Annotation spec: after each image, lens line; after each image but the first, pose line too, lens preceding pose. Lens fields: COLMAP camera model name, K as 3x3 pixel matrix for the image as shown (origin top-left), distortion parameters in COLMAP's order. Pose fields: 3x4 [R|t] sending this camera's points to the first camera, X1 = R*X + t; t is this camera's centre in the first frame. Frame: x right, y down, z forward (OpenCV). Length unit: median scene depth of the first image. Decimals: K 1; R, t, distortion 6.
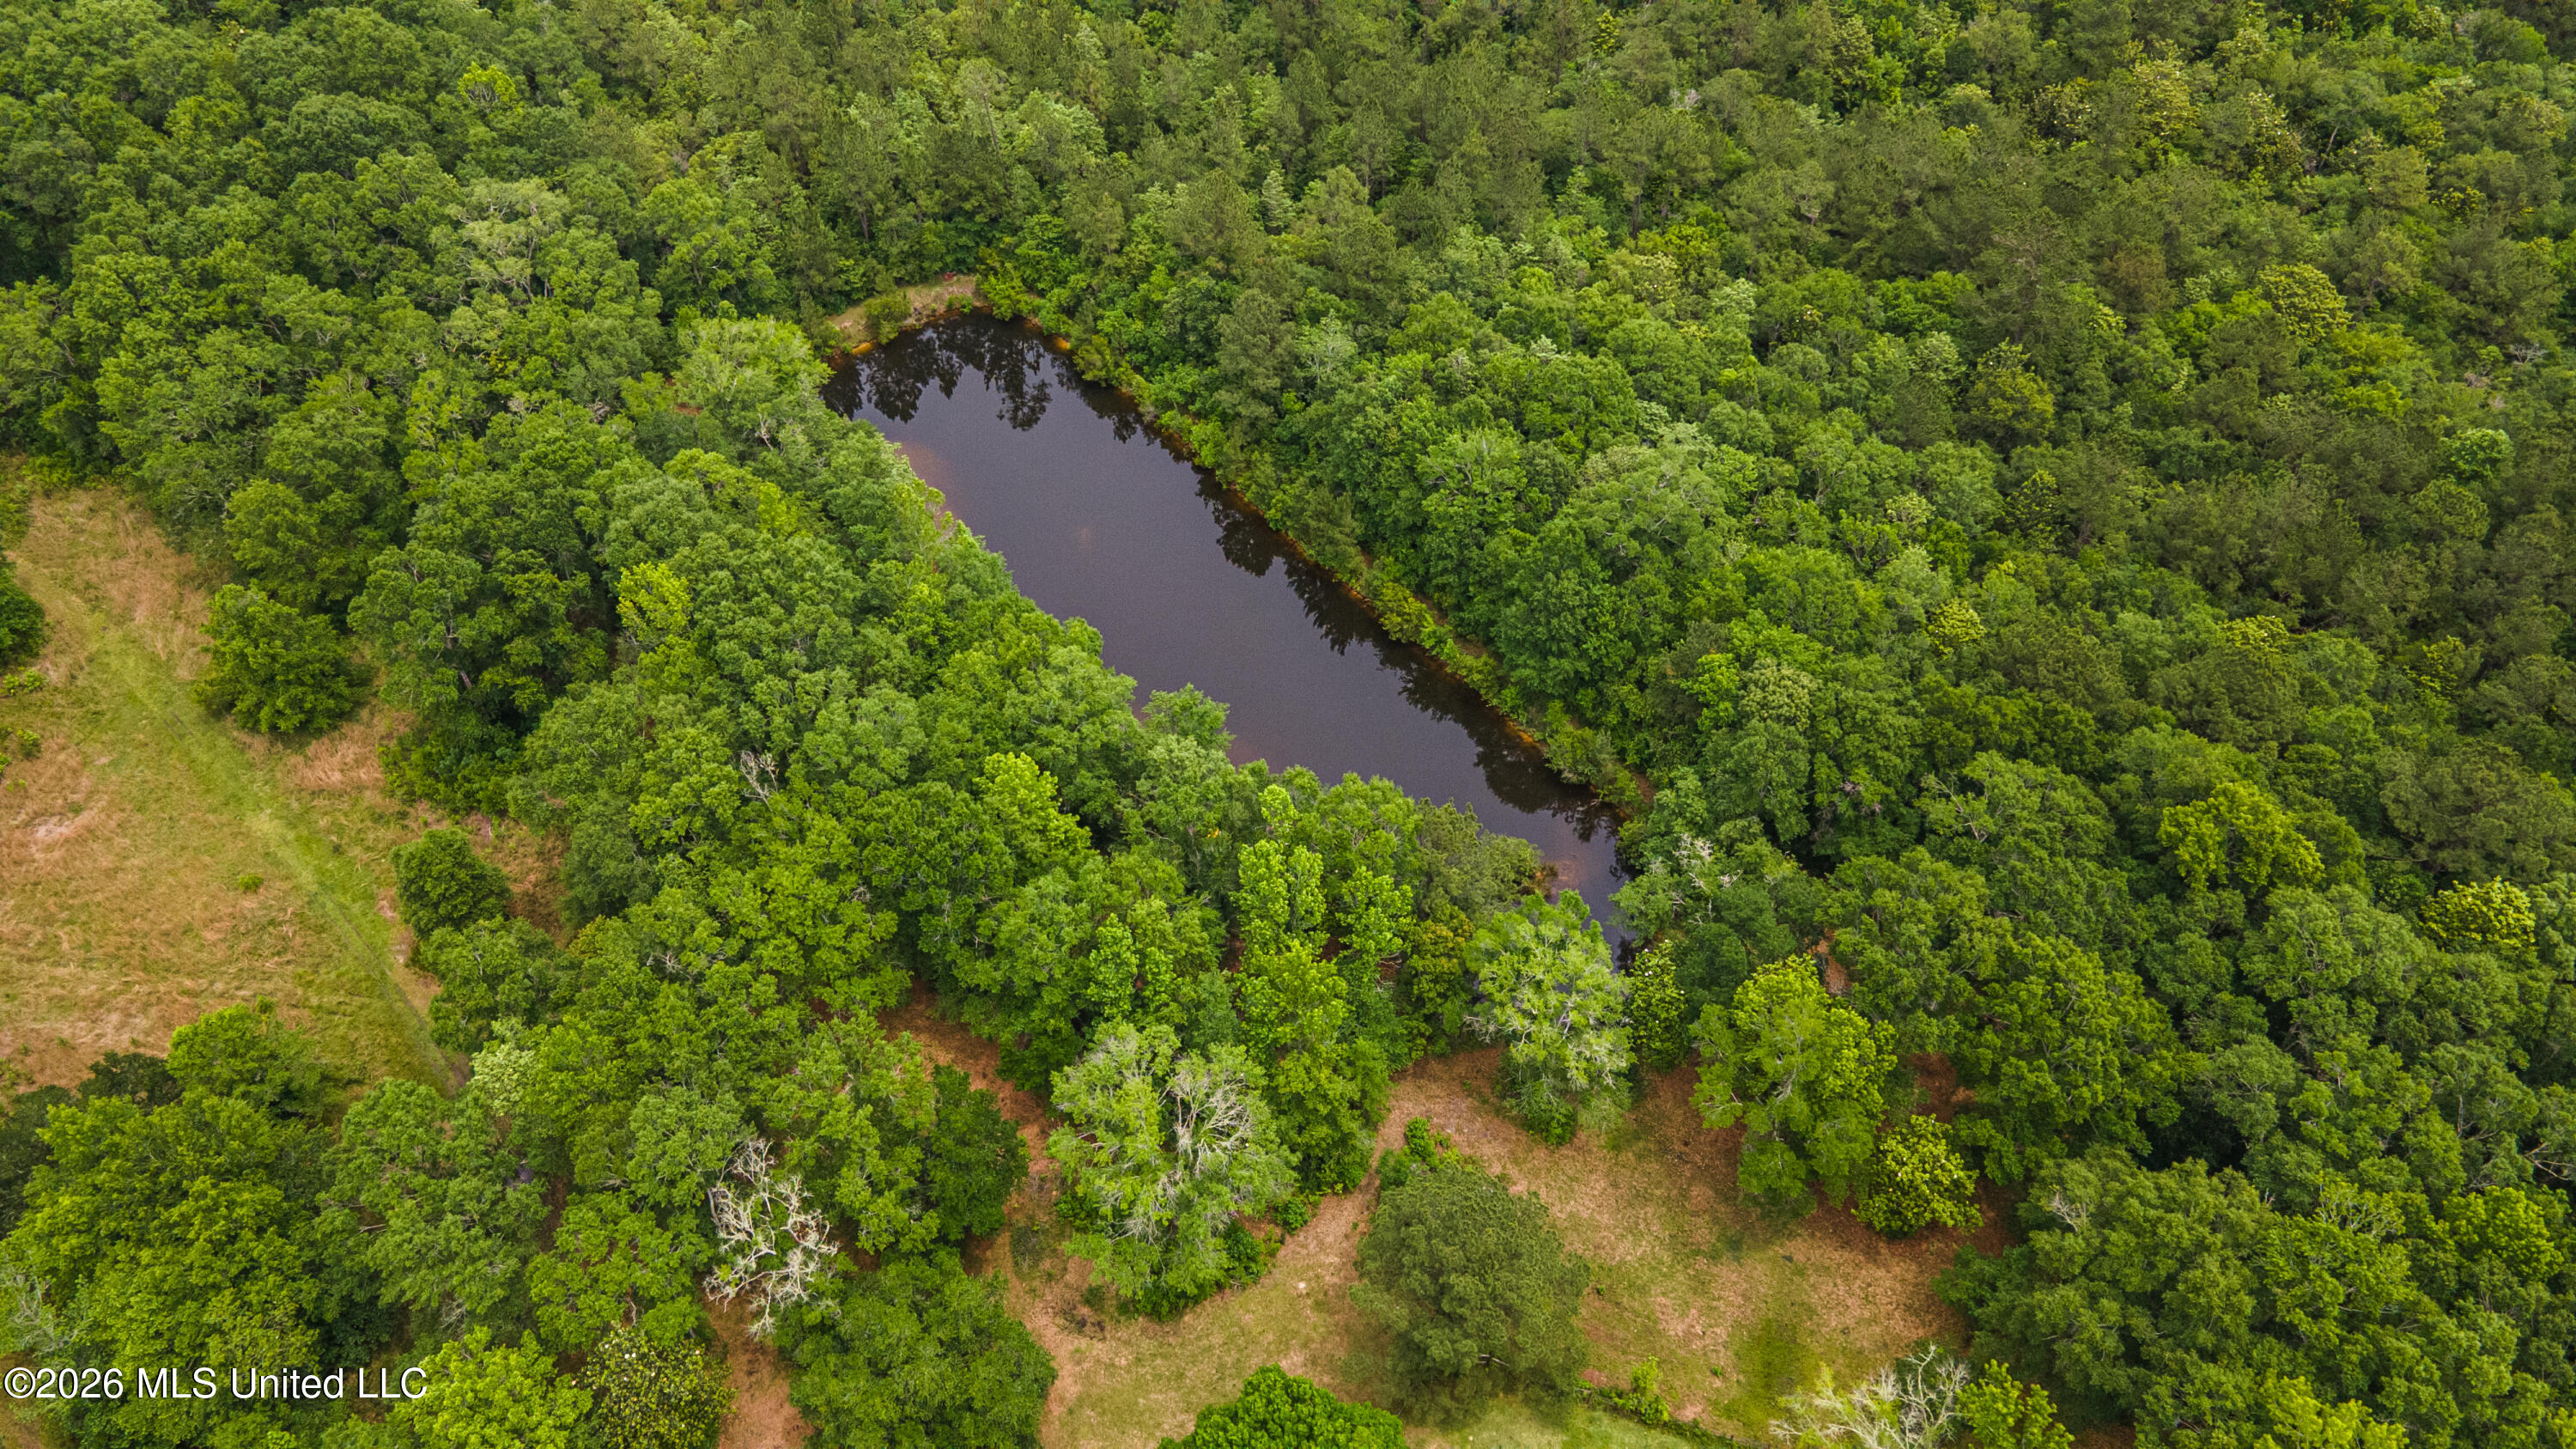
lens RADIAL K [[1823.9, 0, 1284.4], [0, 1823.9, 724.8], [0, 0, 1]] dist [0.003373, 0.002897]
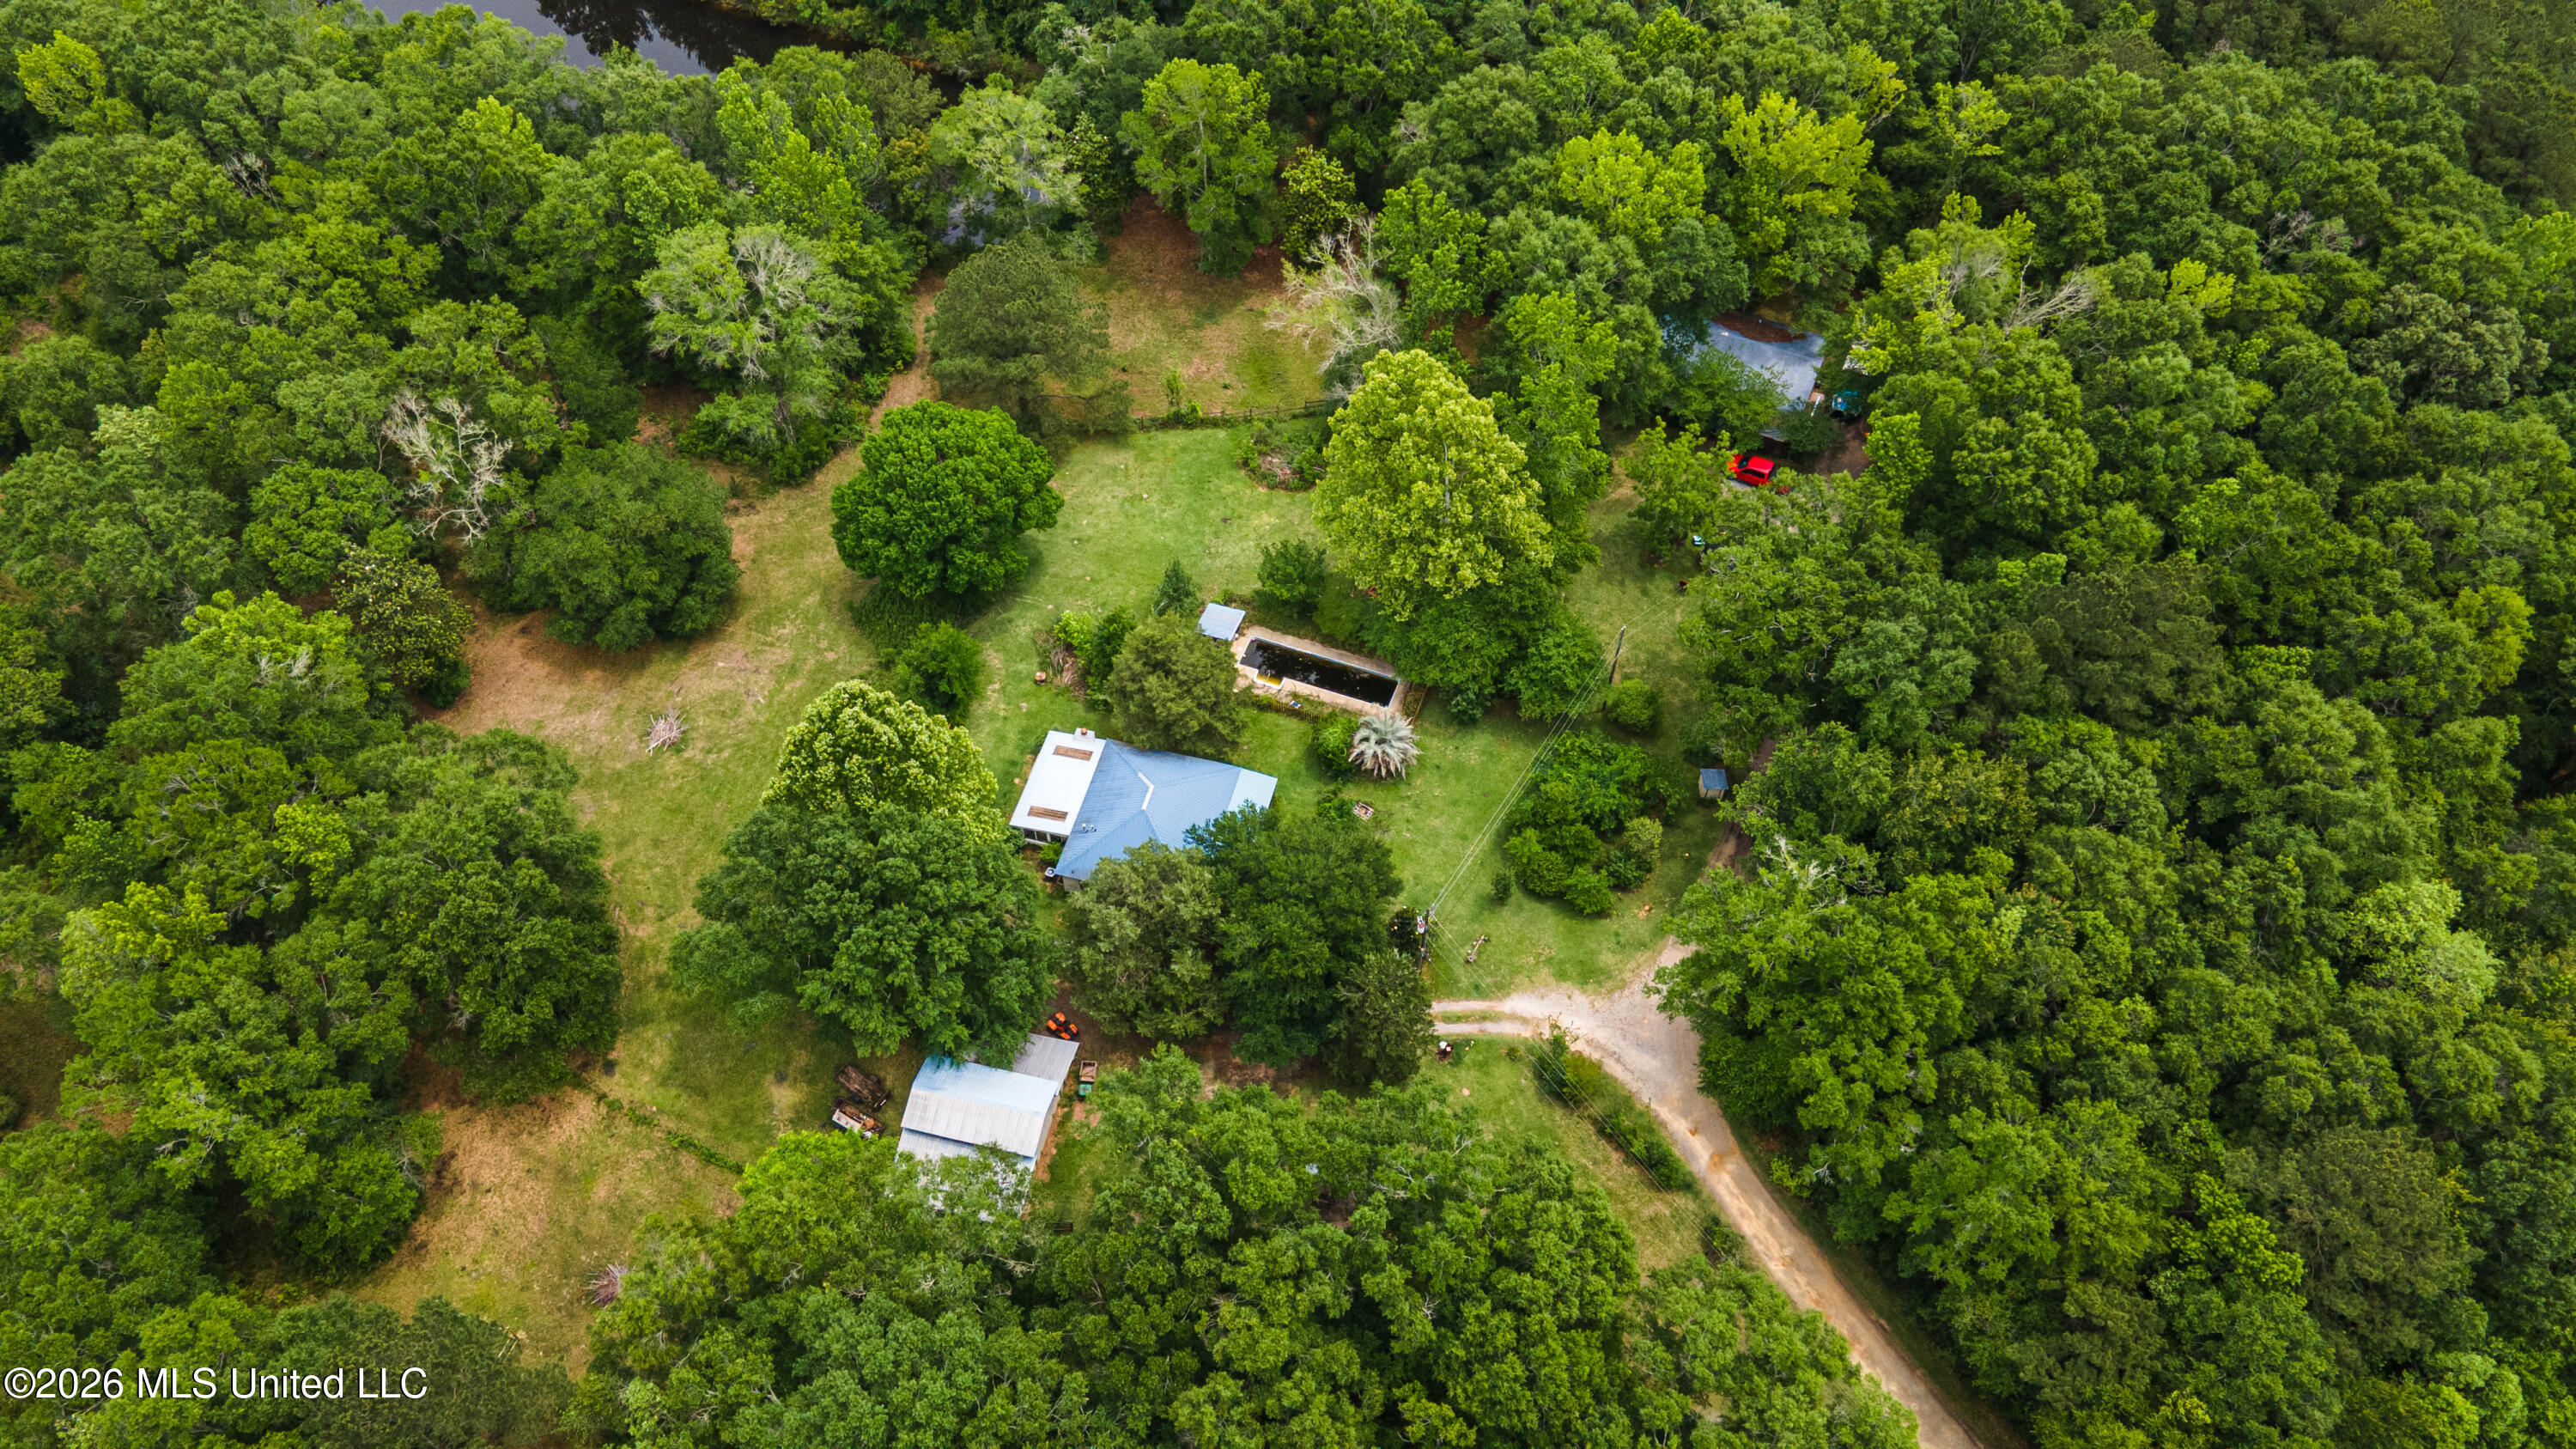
lens RADIAL K [[1823.9, 0, 1293.2], [0, 1823.9, 725.4], [0, 0, 1]] dist [0.003373, 0.002897]
pose [[0.885460, -0.354334, 0.300679, -0.192644], [0.319930, 0.934072, 0.158602, 0.375637], [-0.337054, -0.044239, 0.940445, -0.245705]]
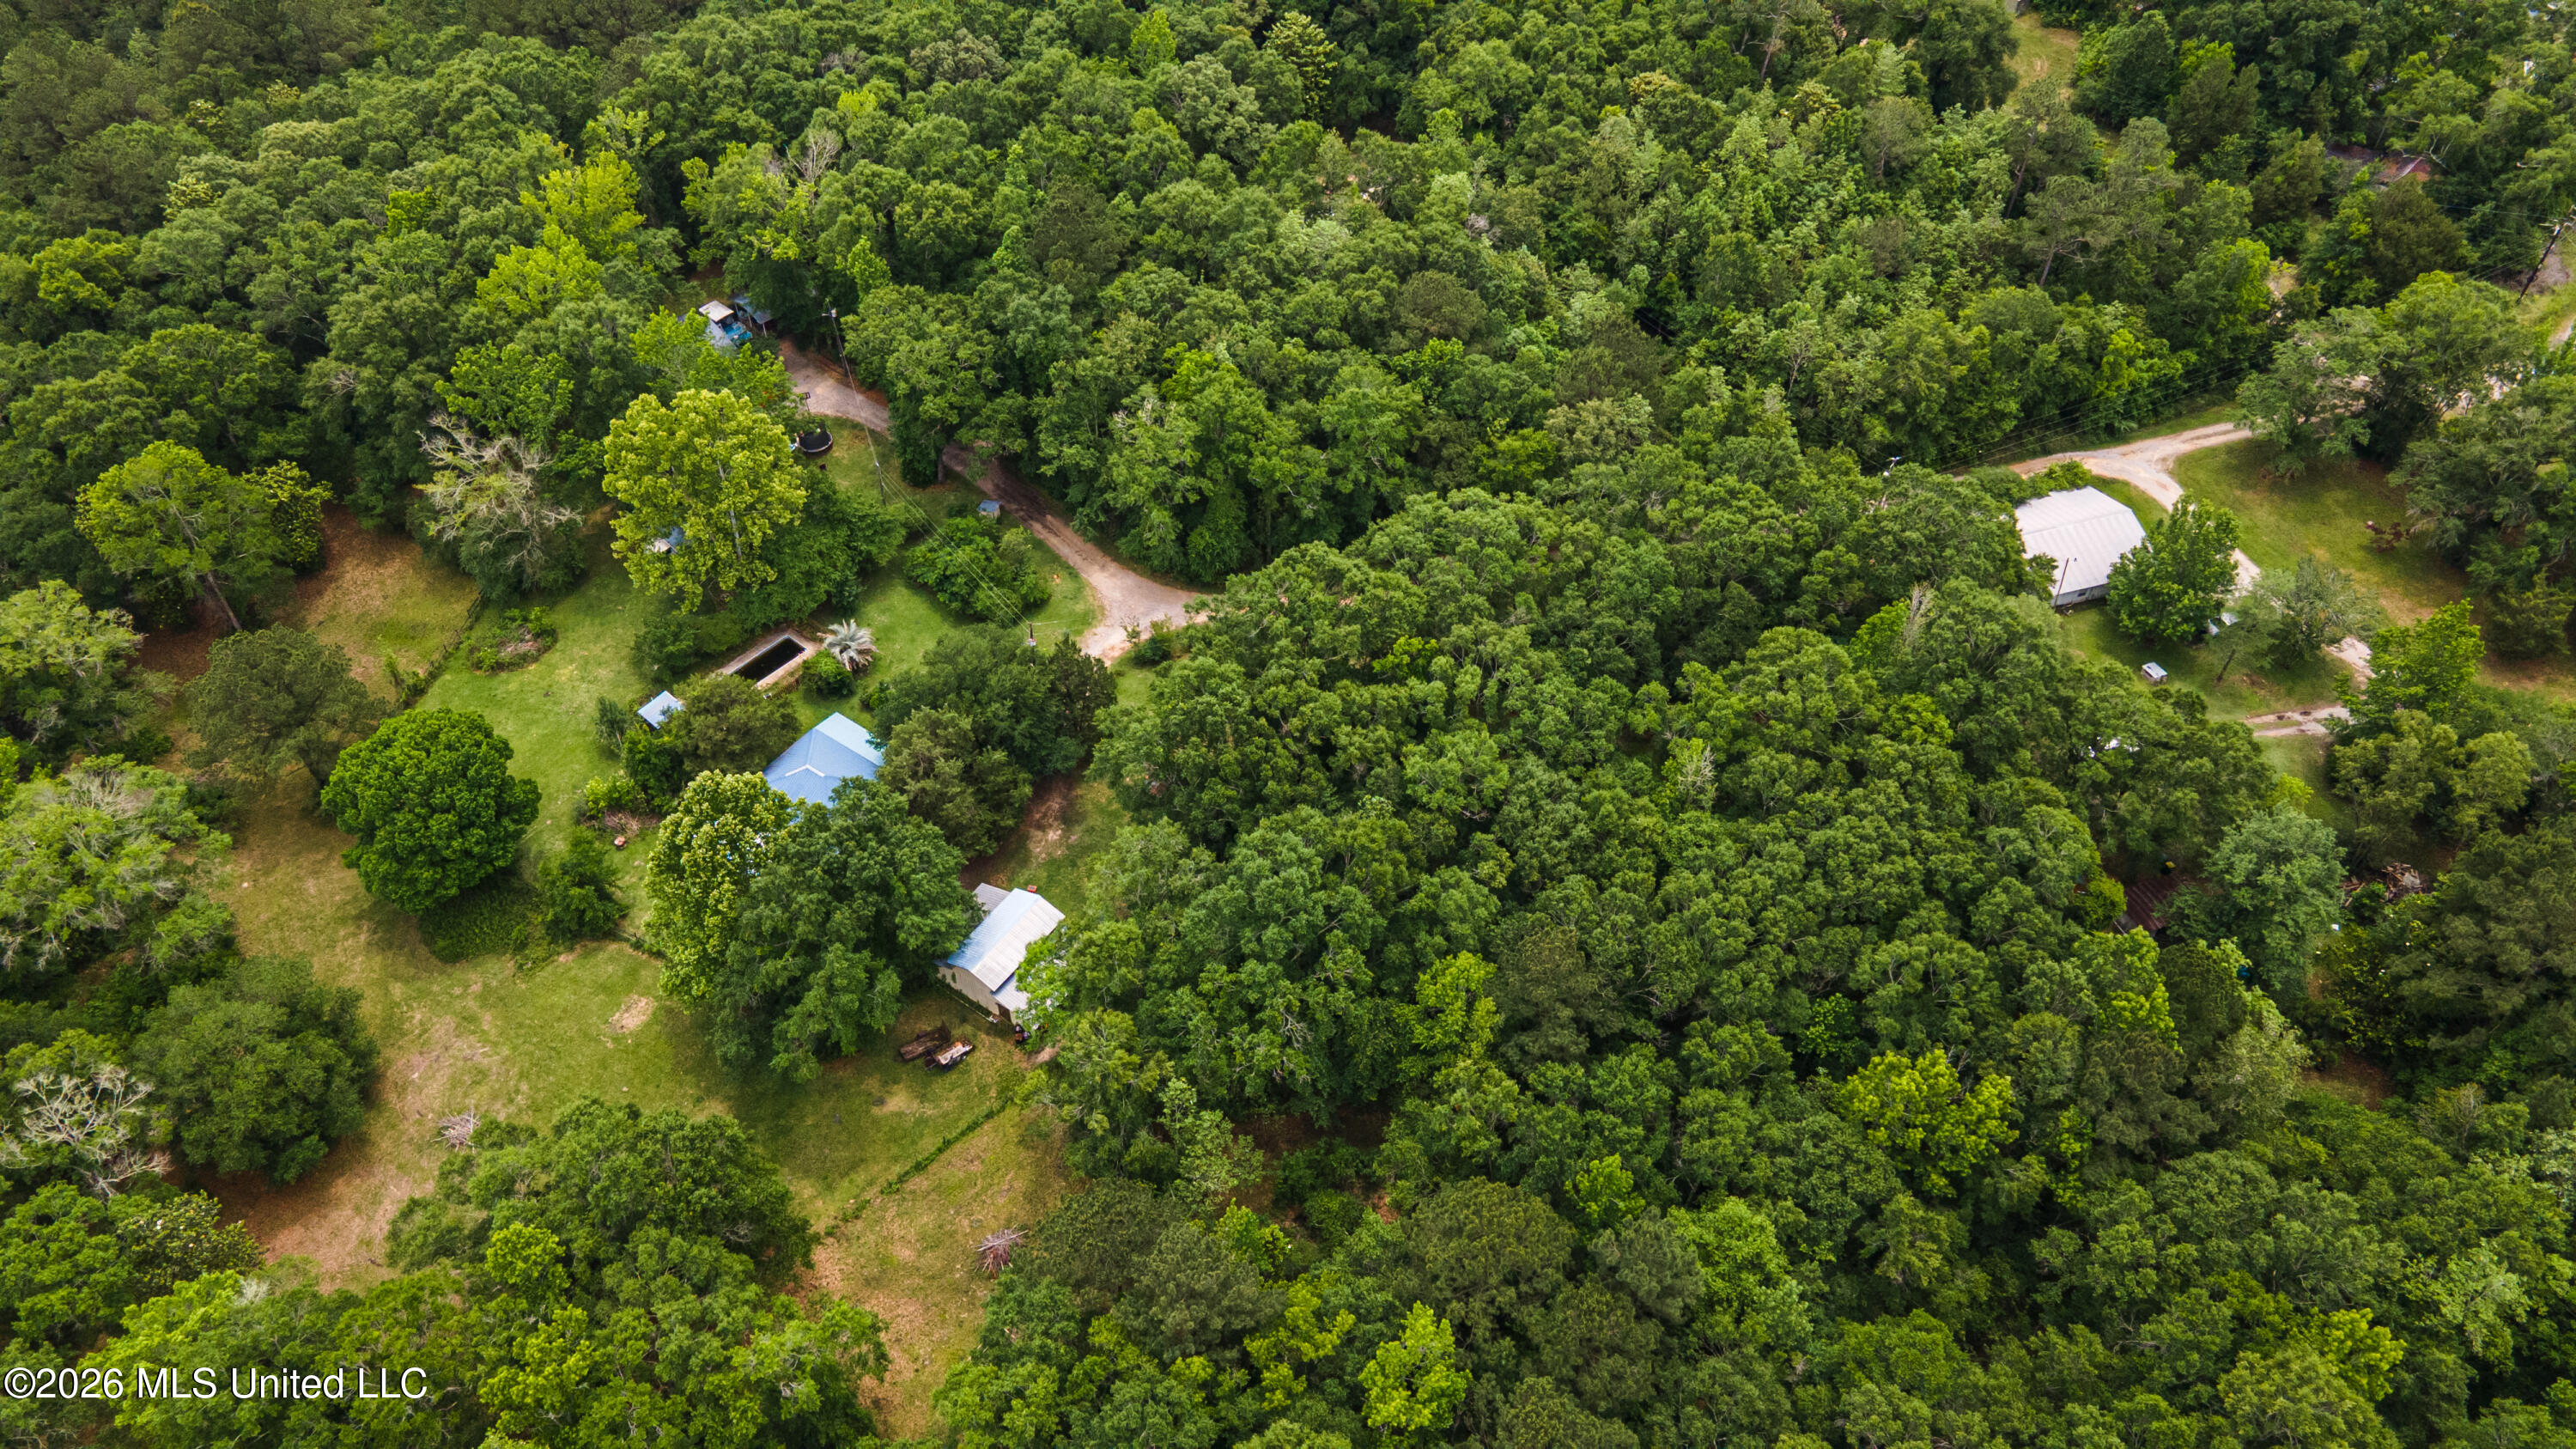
lens RADIAL K [[1823.9, 0, 1285.4], [0, 1823.9, 724.5], [0, 0, 1]] dist [0.003373, 0.002897]
pose [[-0.130420, -0.695084, 0.707000, -0.844613], [0.727656, 0.417247, 0.544446, 0.105489], [-0.673429, 0.585460, 0.451364, -0.059206]]
